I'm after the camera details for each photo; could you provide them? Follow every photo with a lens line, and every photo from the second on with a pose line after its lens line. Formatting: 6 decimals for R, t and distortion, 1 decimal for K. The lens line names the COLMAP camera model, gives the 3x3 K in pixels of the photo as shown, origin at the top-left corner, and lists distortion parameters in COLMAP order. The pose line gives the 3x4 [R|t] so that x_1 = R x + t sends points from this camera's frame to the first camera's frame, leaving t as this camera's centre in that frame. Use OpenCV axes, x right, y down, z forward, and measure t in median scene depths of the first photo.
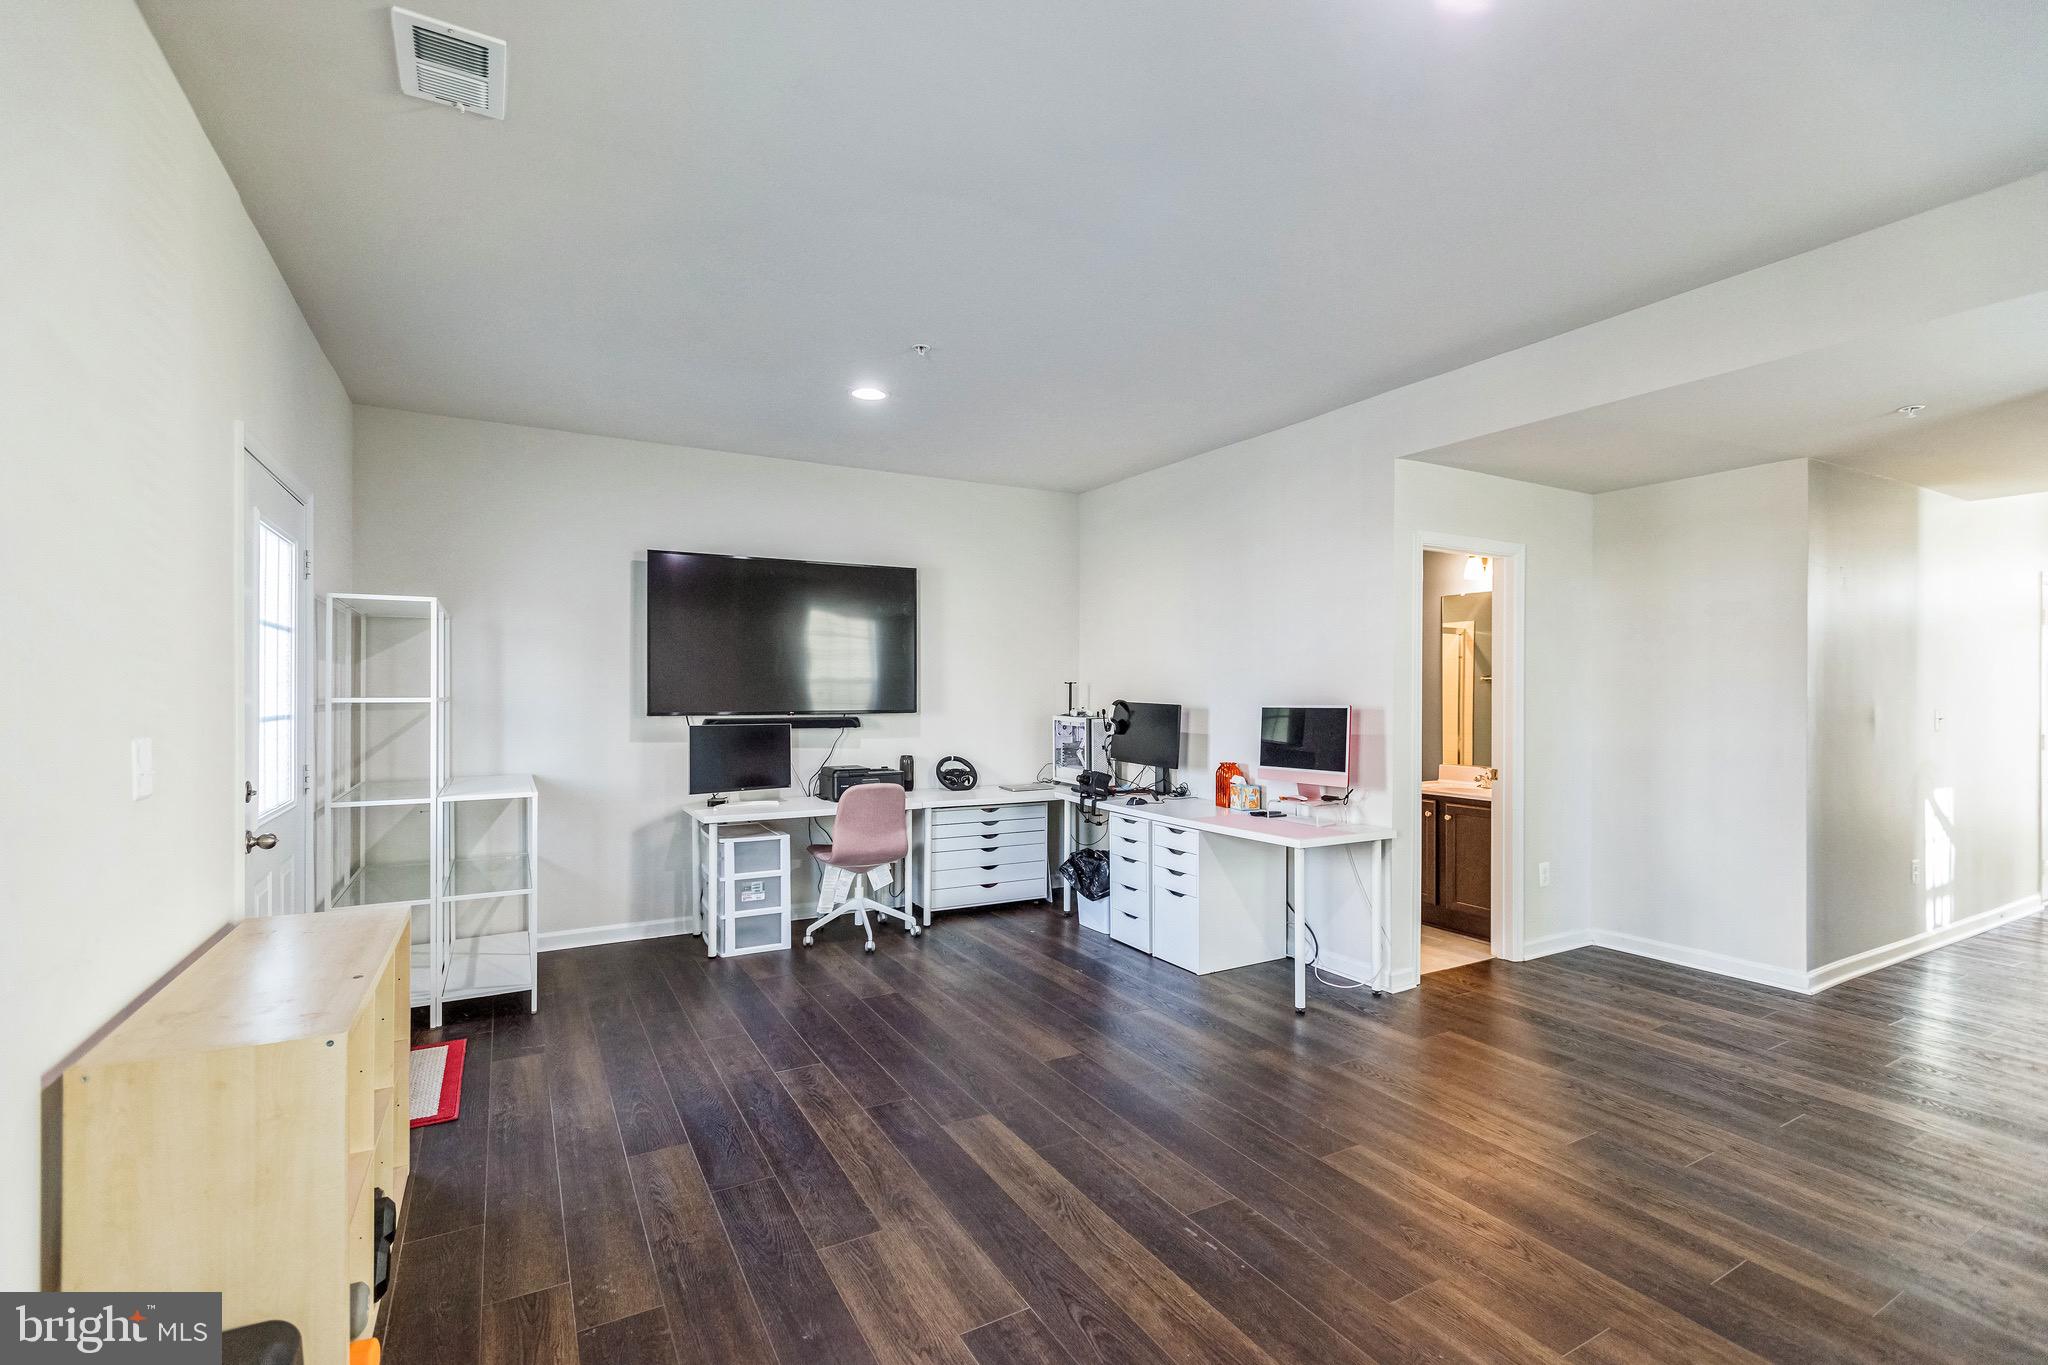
lens RADIAL K [[913.2, 0, 1033.4], [0, 913.2, 701.9], [0, 0, 1]] dist [0.005492, -0.001992]
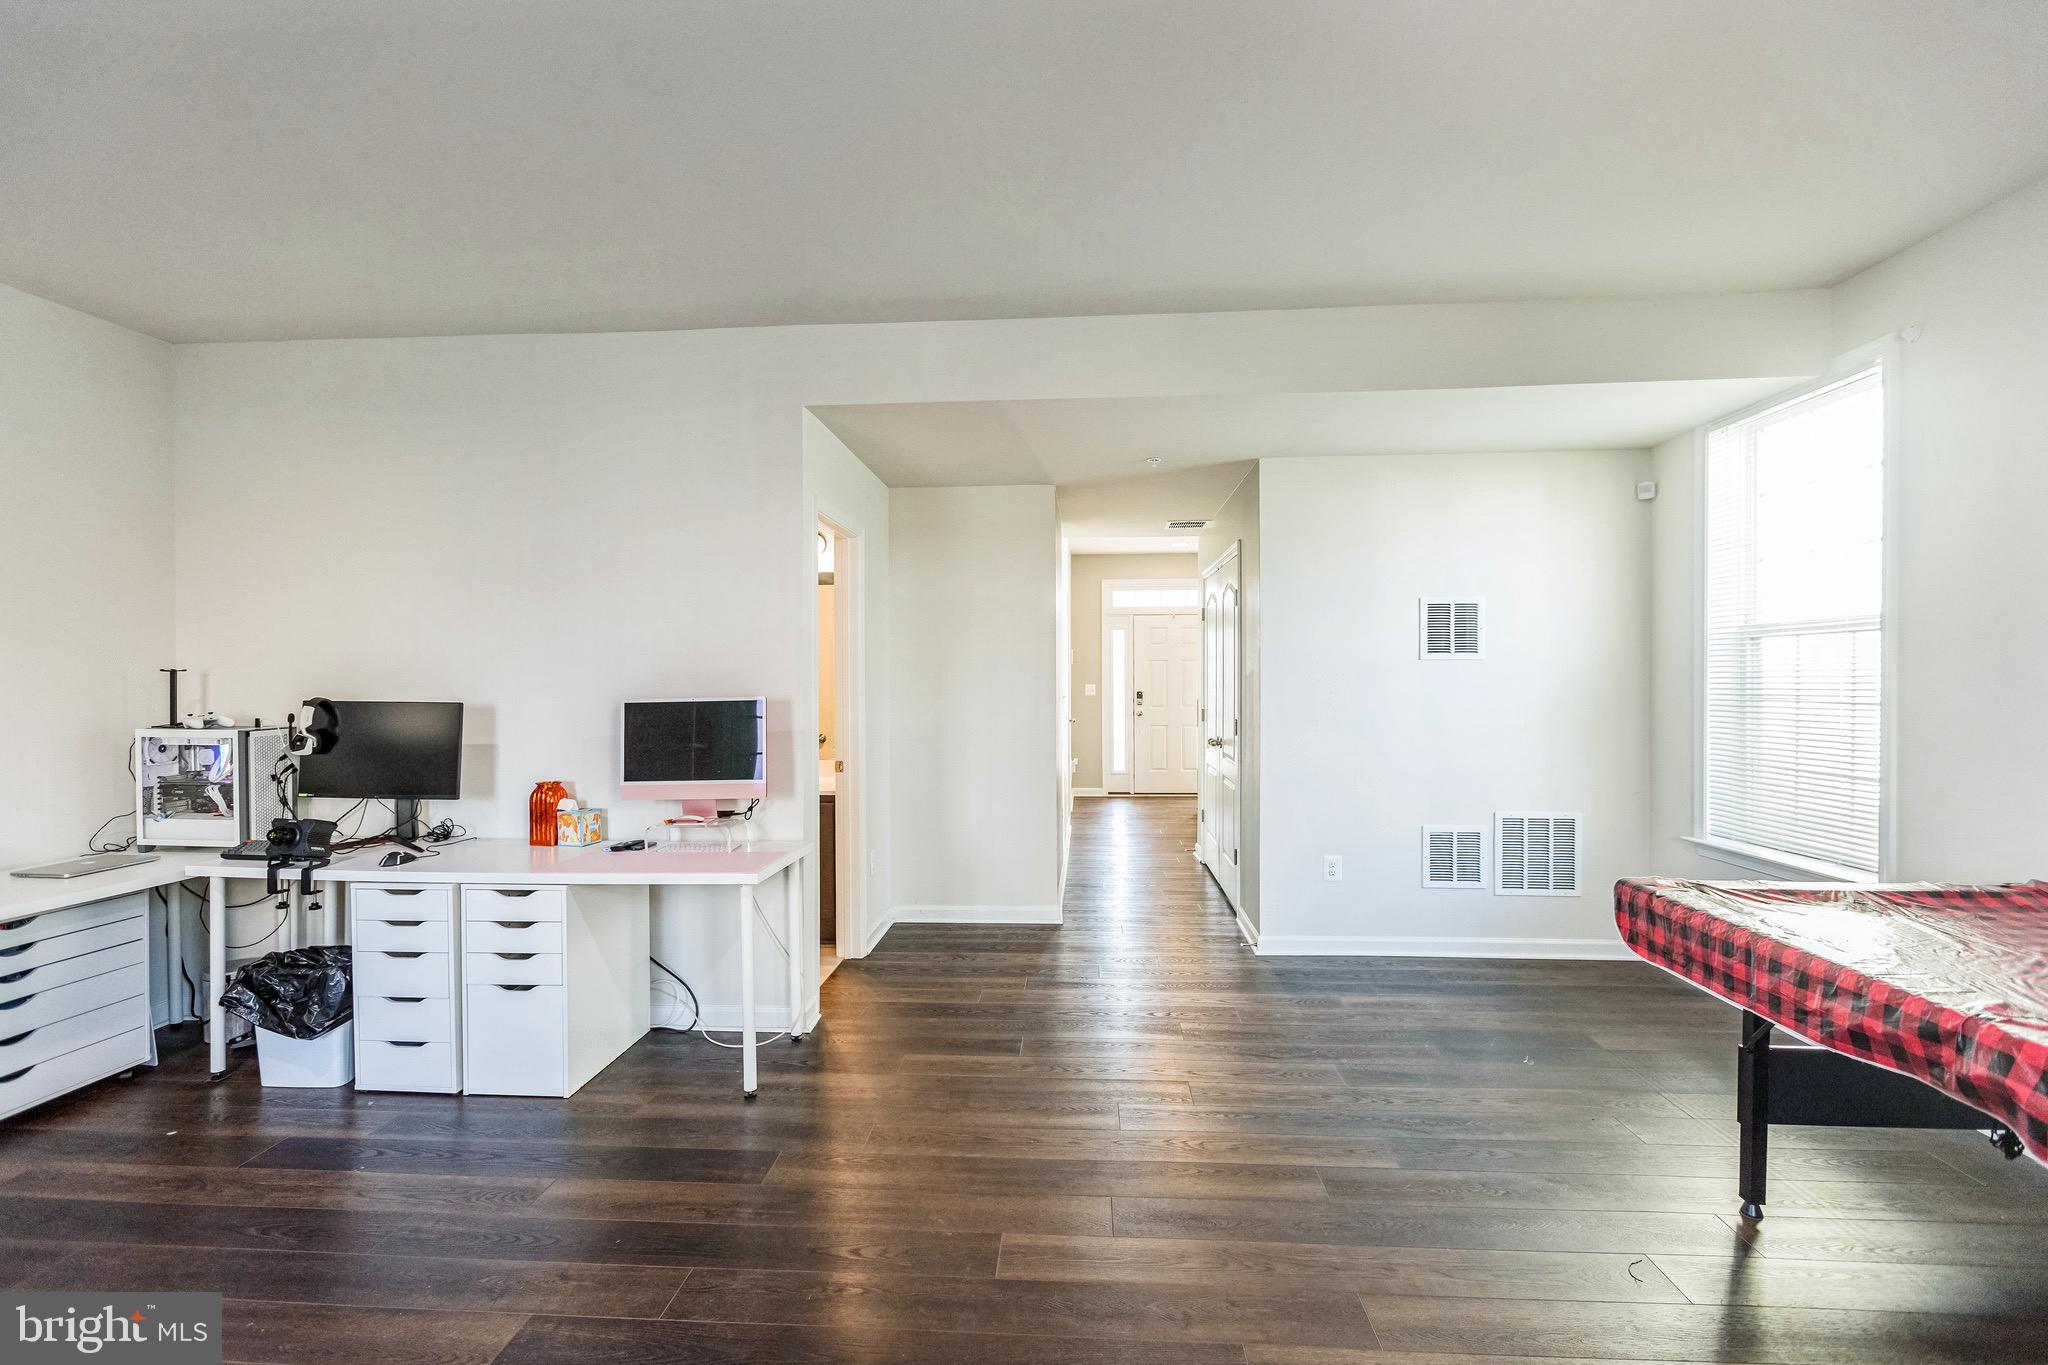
lens RADIAL K [[913.2, 0, 1016.7], [0, 913.2, 694.2], [0, 0, 1]] dist [0.005492, -0.001992]
pose [[0.557327, -0.016474, 0.830130, -0.169741], [0.016657, 0.999824, 0.008659, -0.002180], [-0.830126, 0.009001, 0.557503, 0.293593]]
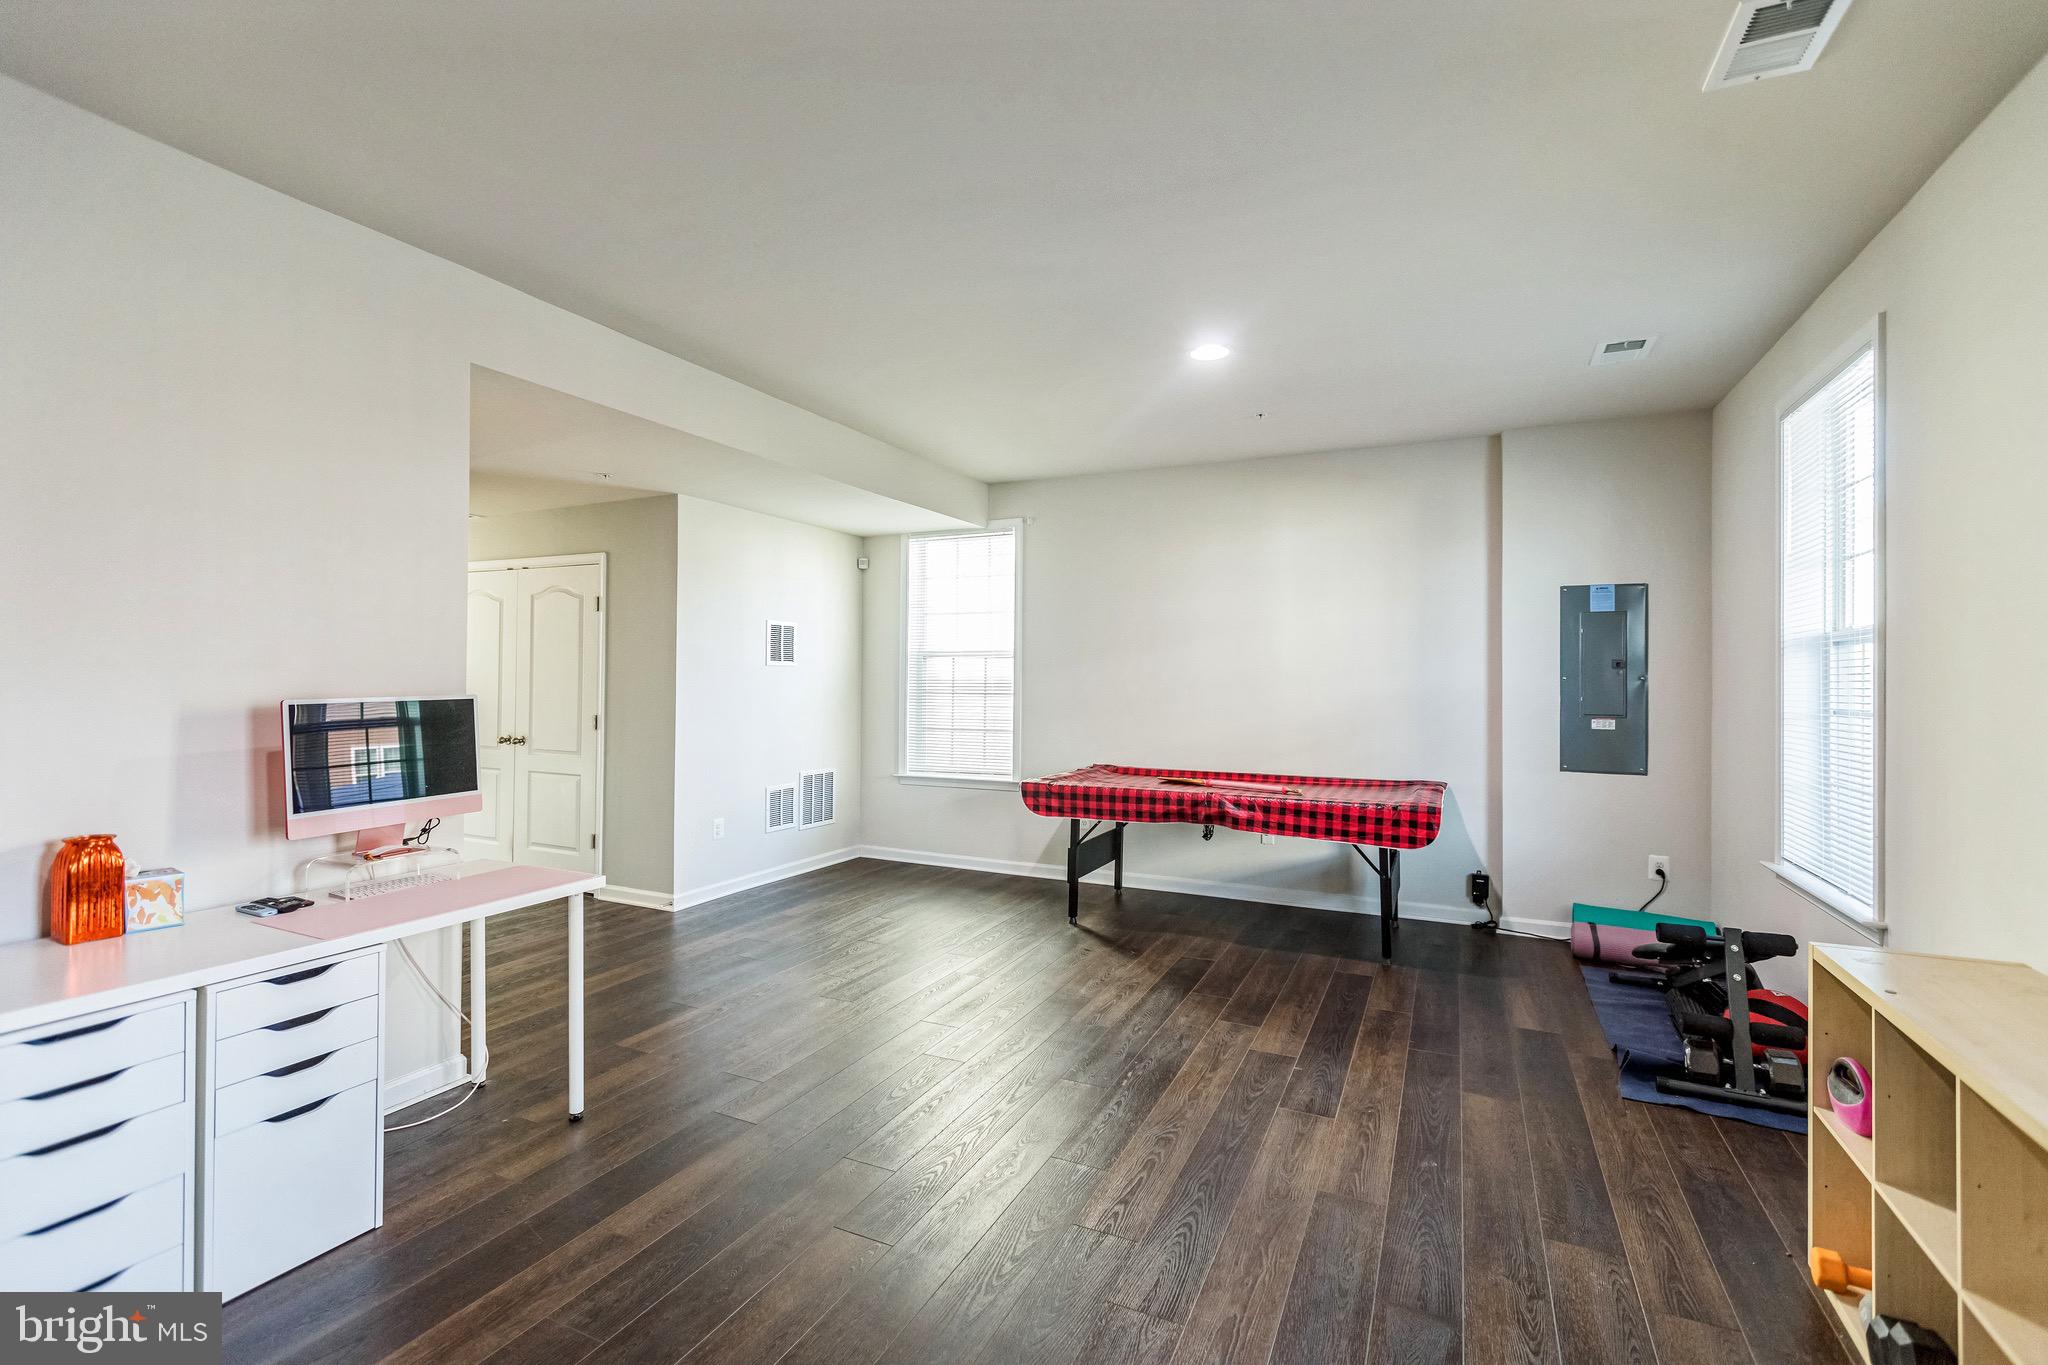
lens RADIAL K [[913.2, 0, 1004.4], [0, 913.2, 670.7], [0, 0, 1]] dist [0.005492, -0.001992]
pose [[-0.556615, 0.002248, 0.830768, -0.385209], [0.002769, 0.999996, -0.000851, -0.011097], [-0.830766, 0.001826, -0.556619, 0.861881]]
